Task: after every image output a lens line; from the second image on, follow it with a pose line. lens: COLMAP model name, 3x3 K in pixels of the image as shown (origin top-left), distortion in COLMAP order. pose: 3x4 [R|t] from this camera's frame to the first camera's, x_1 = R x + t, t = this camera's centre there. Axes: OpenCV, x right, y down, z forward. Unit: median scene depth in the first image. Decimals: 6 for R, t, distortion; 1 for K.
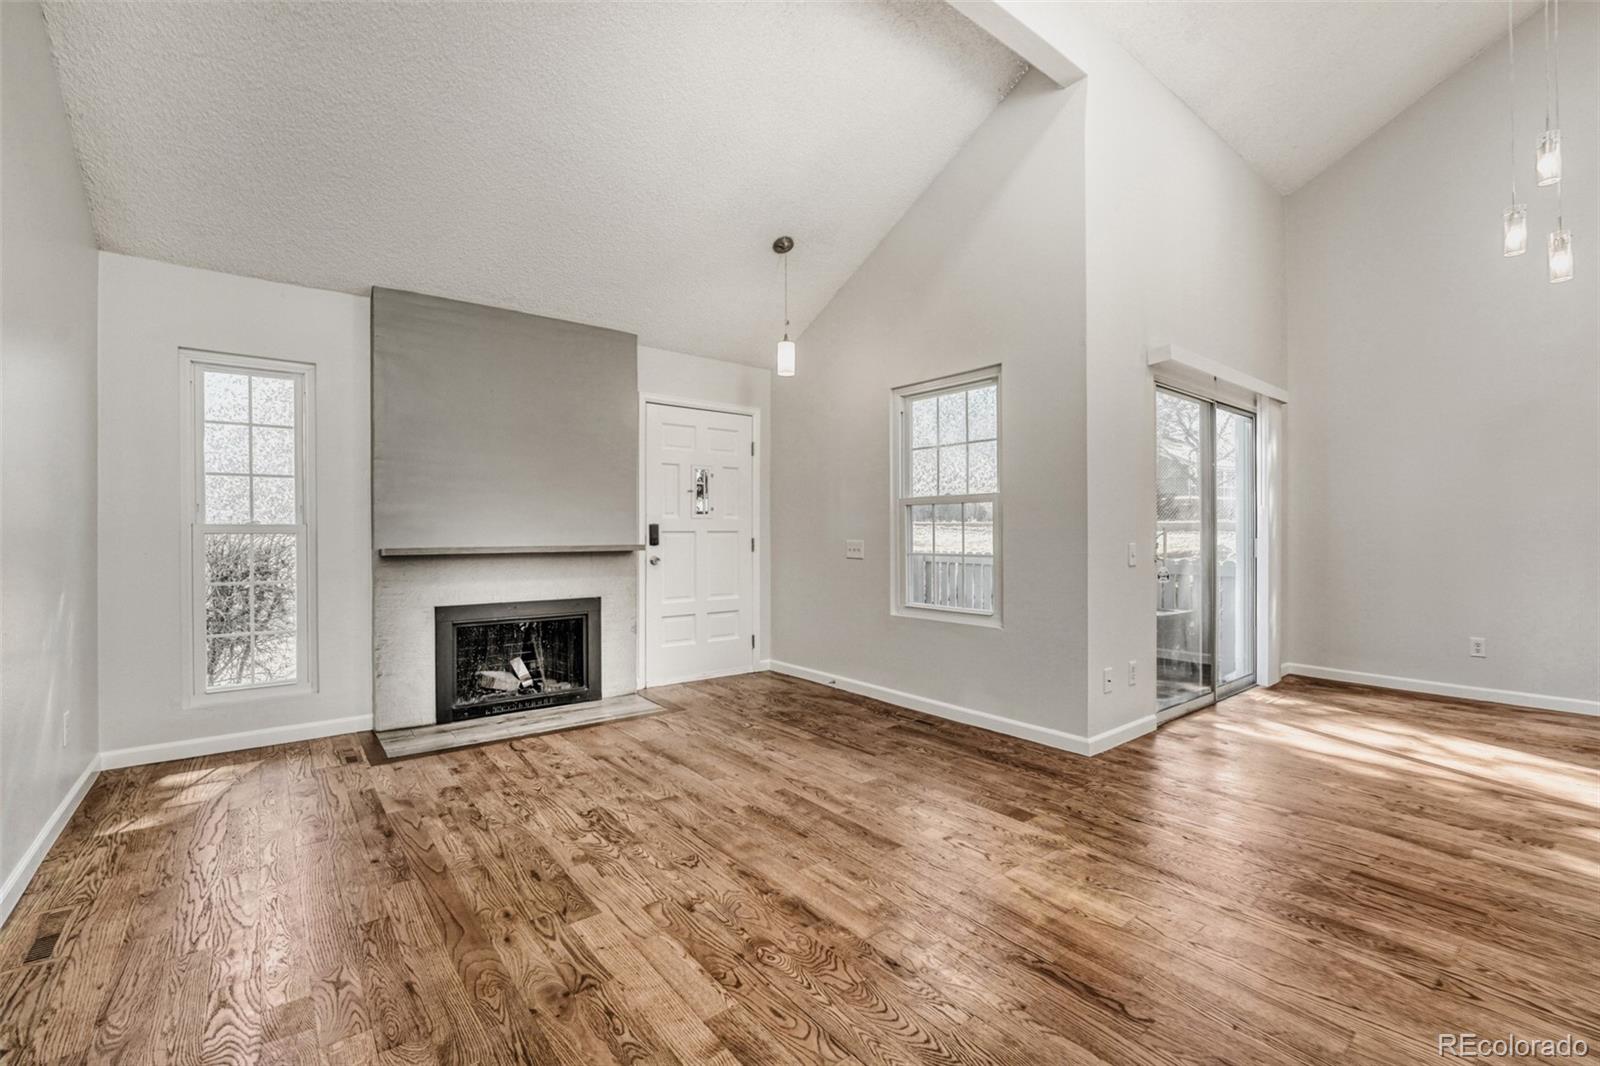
lens RADIAL K [[687.0, 0, 809.9], [0, 687.0, 529.1], [0, 0, 1]] dist [-0.020149, 0.000002]
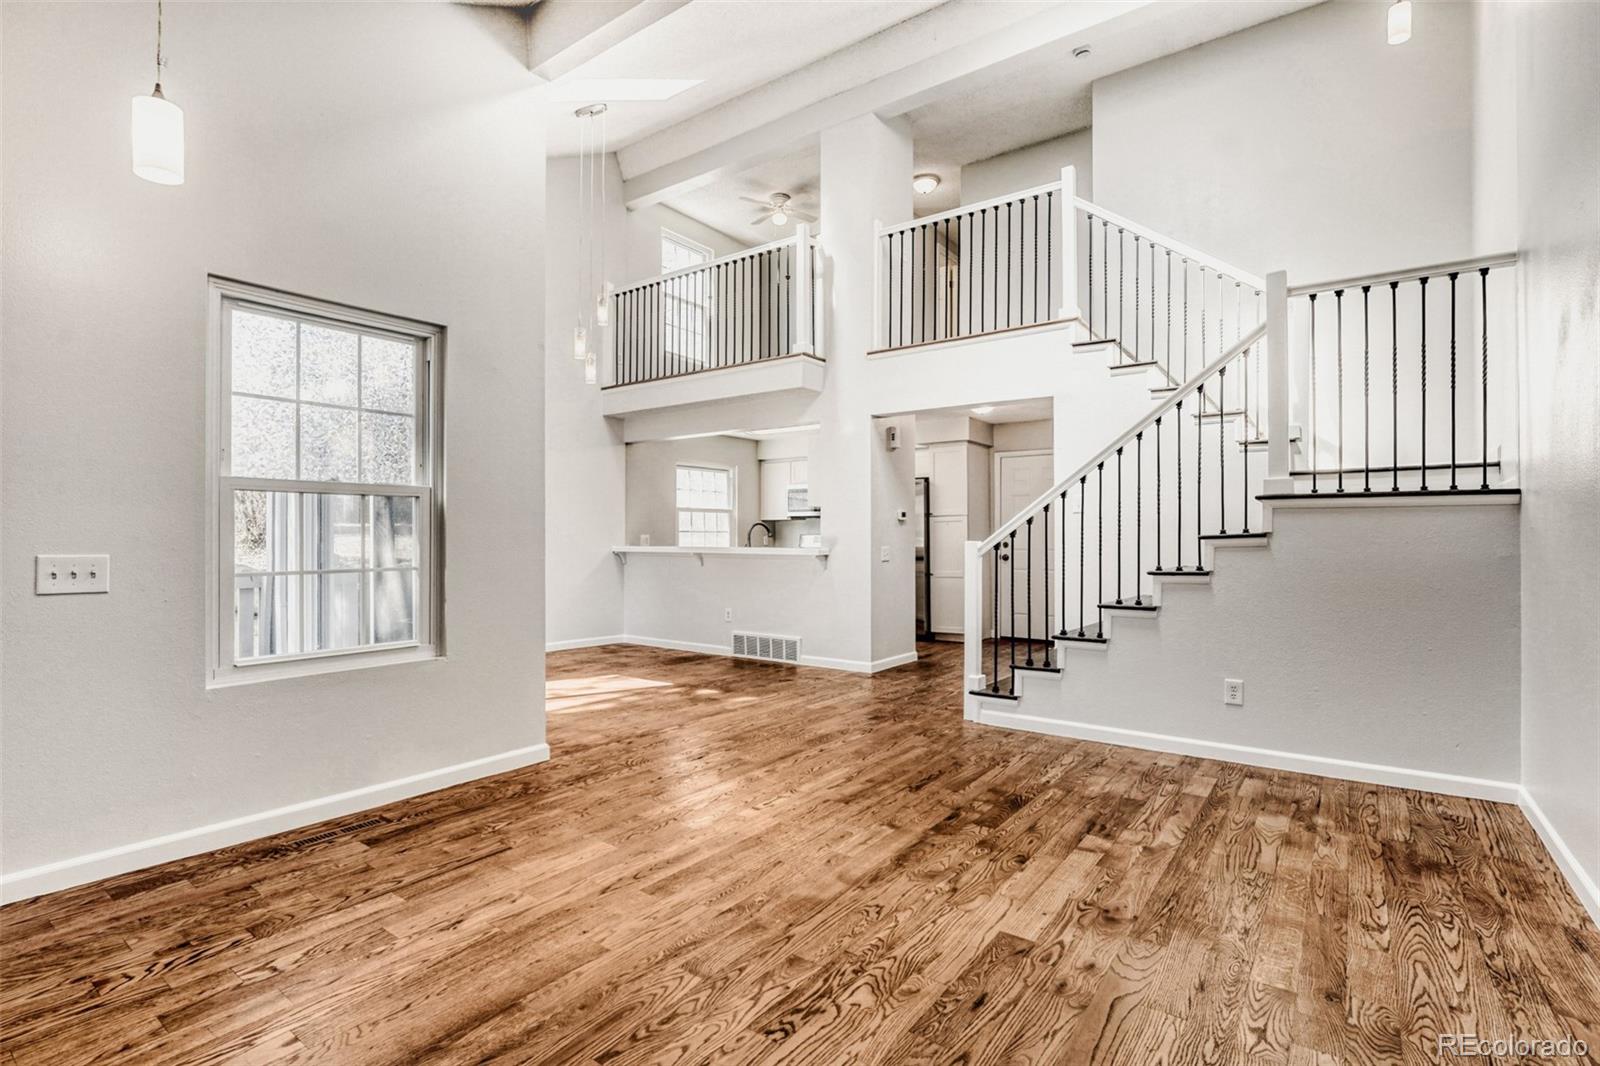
lens RADIAL K [[753.8, 0, 800.0], [0, 753.8, 533.0], [0, 0, 1]] dist [-0.007348, -0.000374]
pose [[-0.251950, 0.005846, 0.967722, -0.741513], [-0.006747, 0.999947, -0.007797, 0.005401], [-0.967717, -0.008493, -0.251898, 0.905647]]
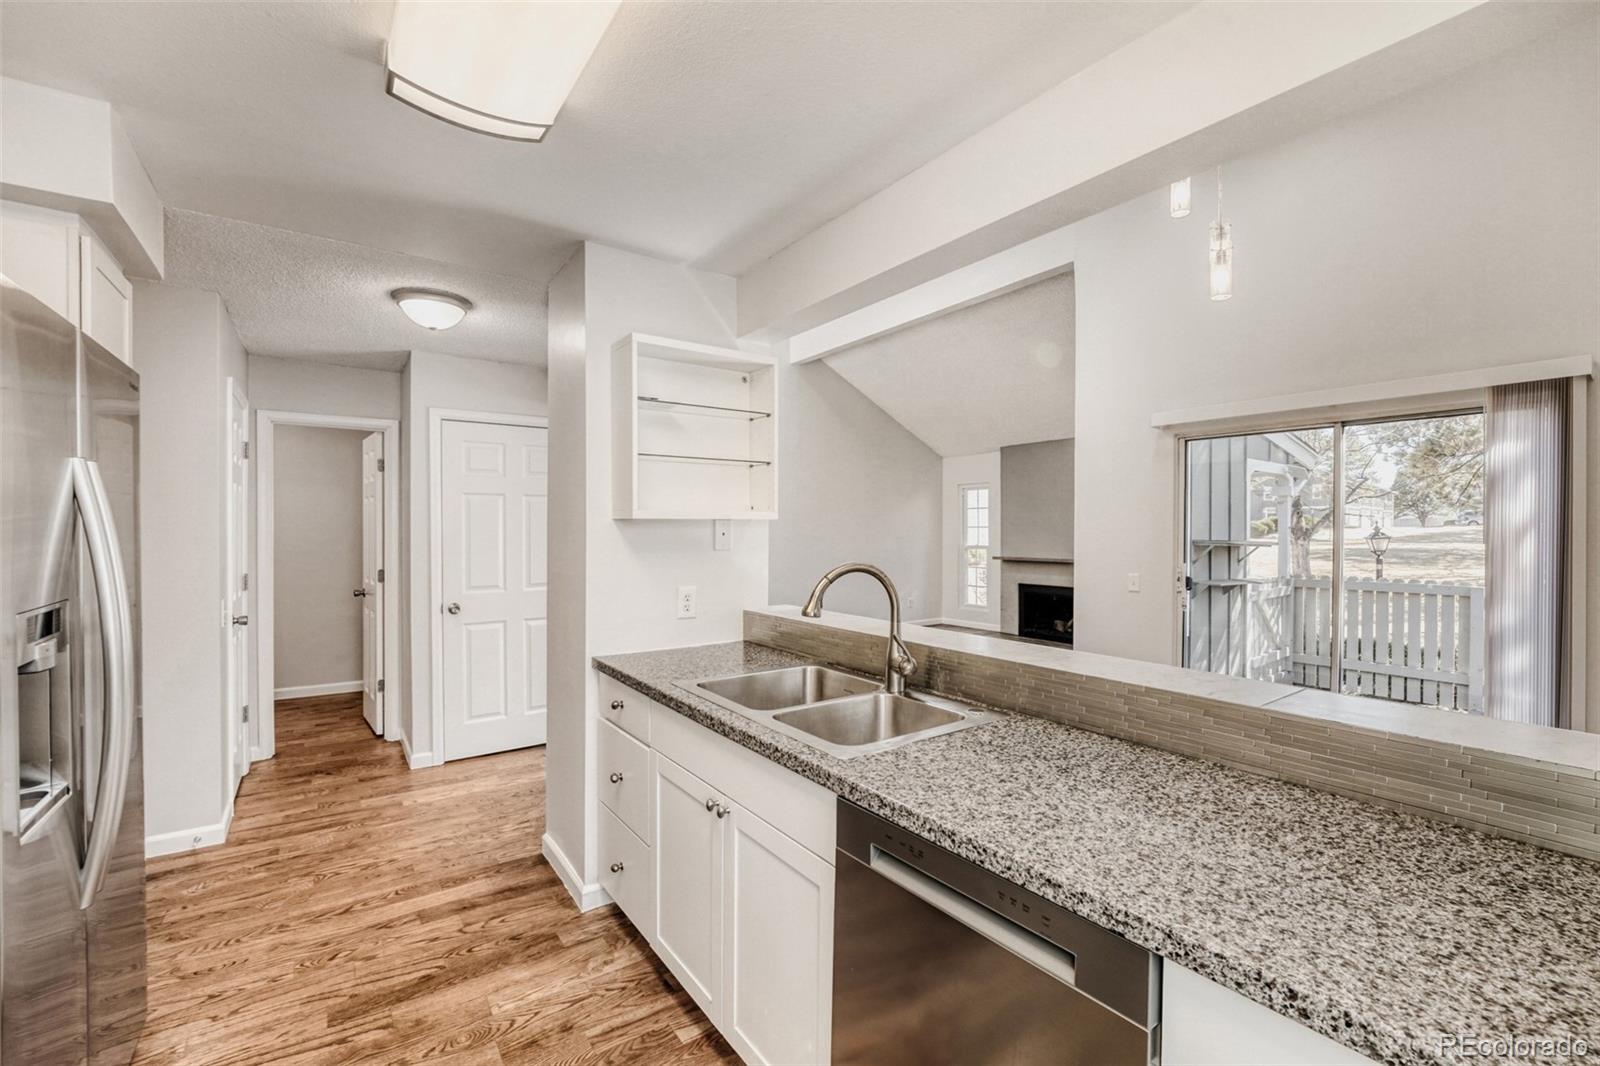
lens RADIAL K [[665.8, 0, 800.0], [0, 665.8, 533.0], [0, 0, 1]] dist [-0.014613, -0.000324]
pose [[-0.054992, 0.004589, -0.998476, 1.899193], [0.003610, 0.999984, 0.004397, -0.074154], [0.998480, -0.003362, -0.055008, 0.457262]]
